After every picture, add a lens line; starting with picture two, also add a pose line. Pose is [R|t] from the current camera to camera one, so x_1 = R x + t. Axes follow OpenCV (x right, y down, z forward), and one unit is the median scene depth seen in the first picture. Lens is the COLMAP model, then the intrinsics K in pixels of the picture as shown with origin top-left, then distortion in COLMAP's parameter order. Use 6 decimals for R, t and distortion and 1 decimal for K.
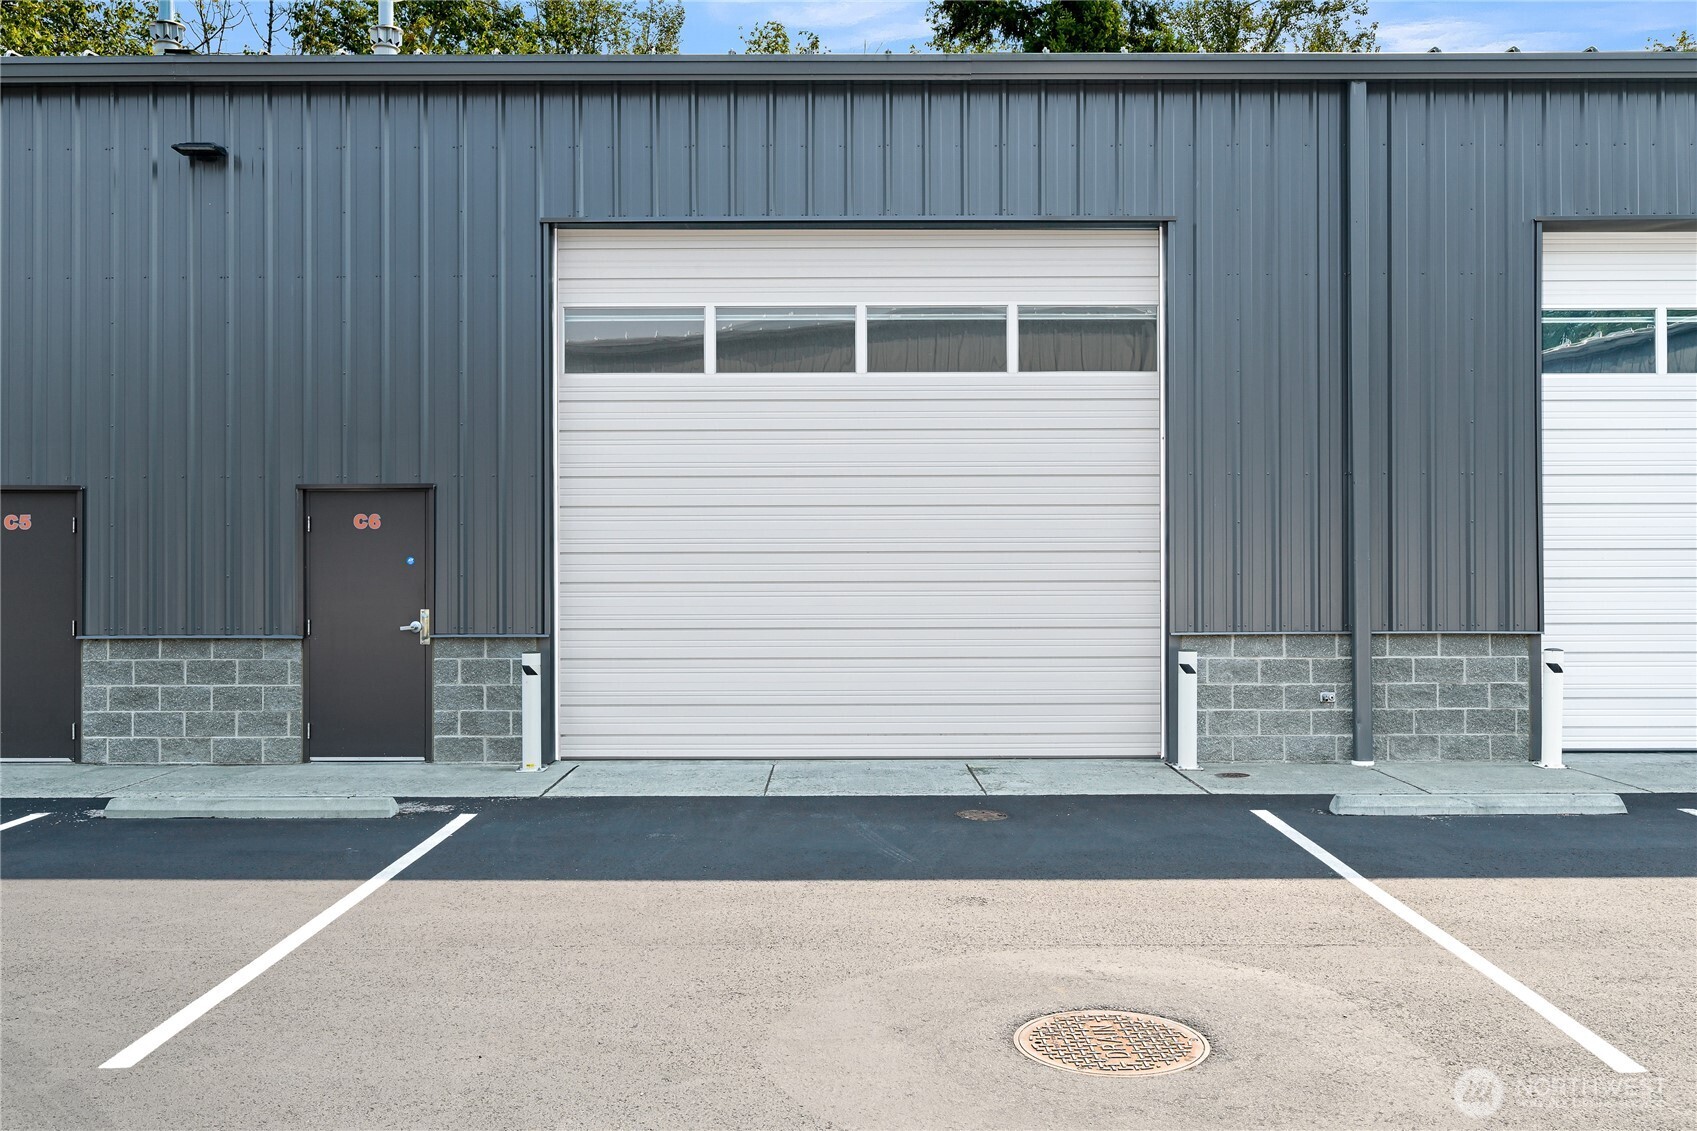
lens RADIAL K [[1970.5, 0, 848.5], [0, 1970.5, 565.5], [0, 0, 1]] dist [-0.003716, -0.035603]
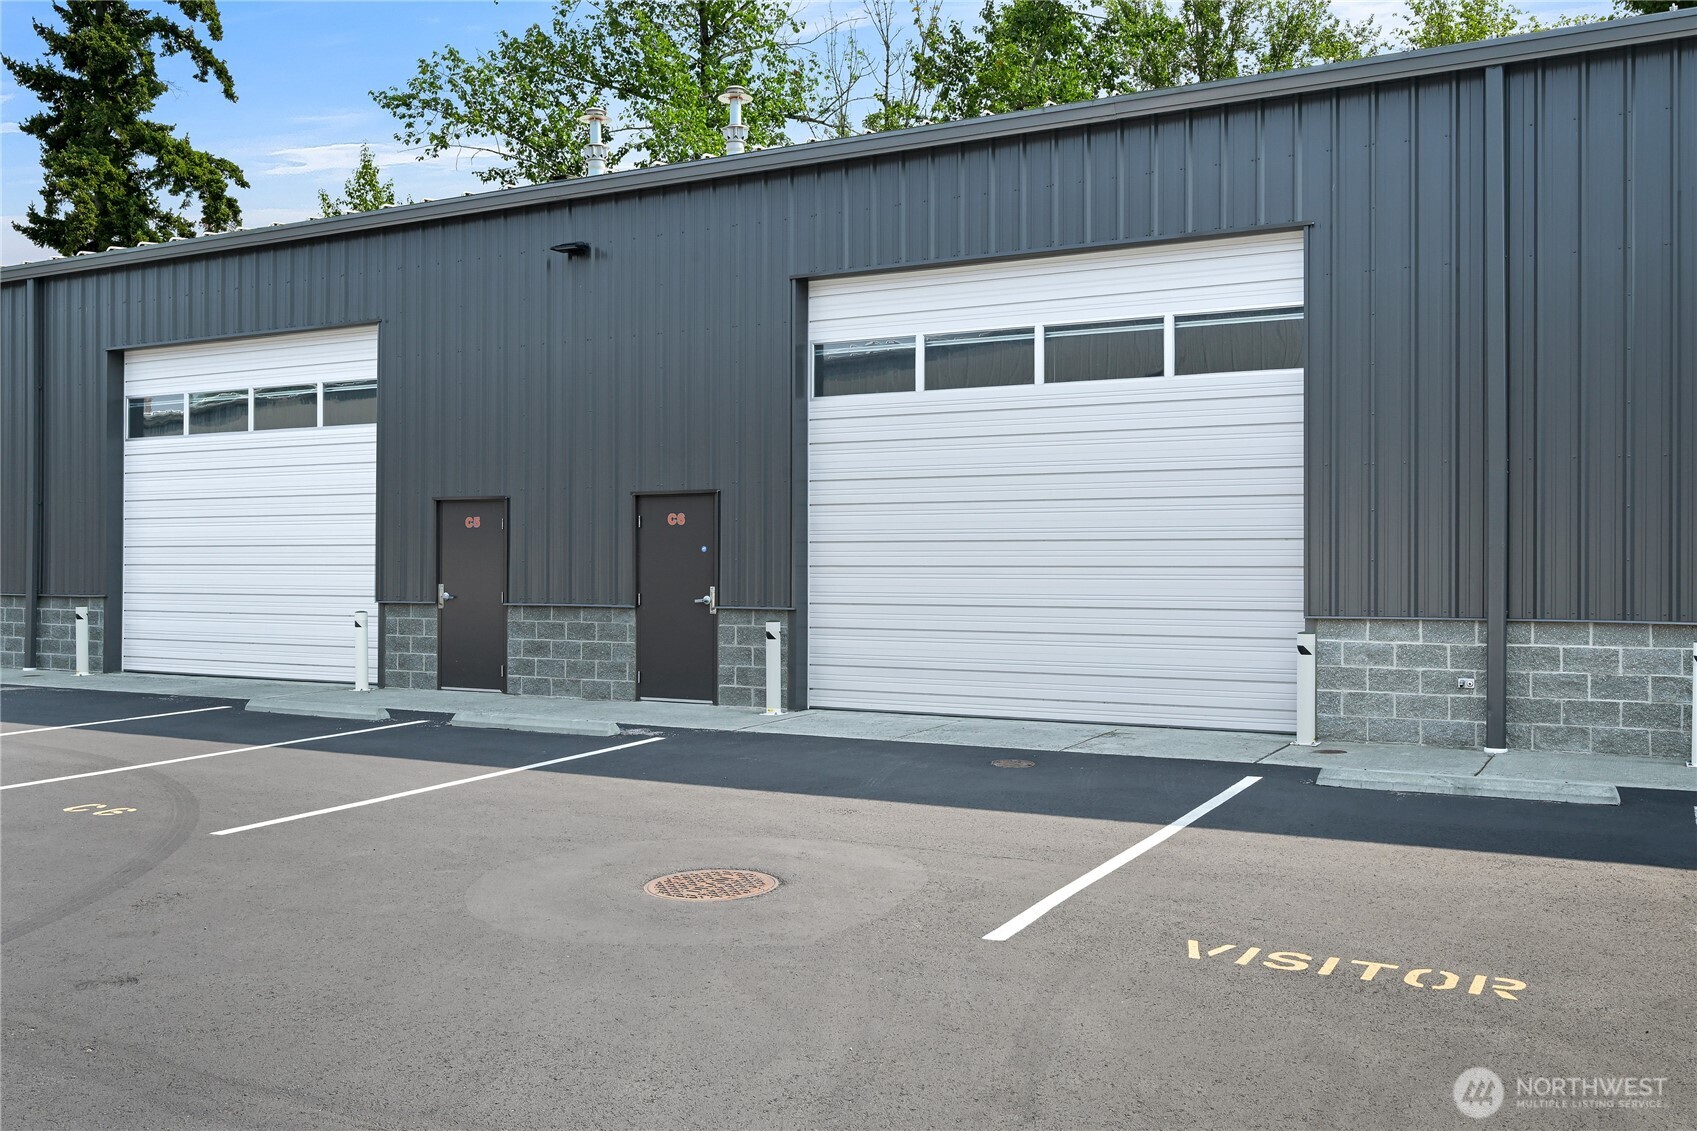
lens RADIAL K [[1970.5, 0, 848.5], [0, 1970.5, 565.5], [0, 0, 1]] dist [-0.003716, -0.035603]
pose [[0.813491, 0.003439, -0.581567, 0.590345], [0.001152, 0.999971, 0.007525, -0.001125], [0.581576, -0.006791, 0.813464, 0.001687]]
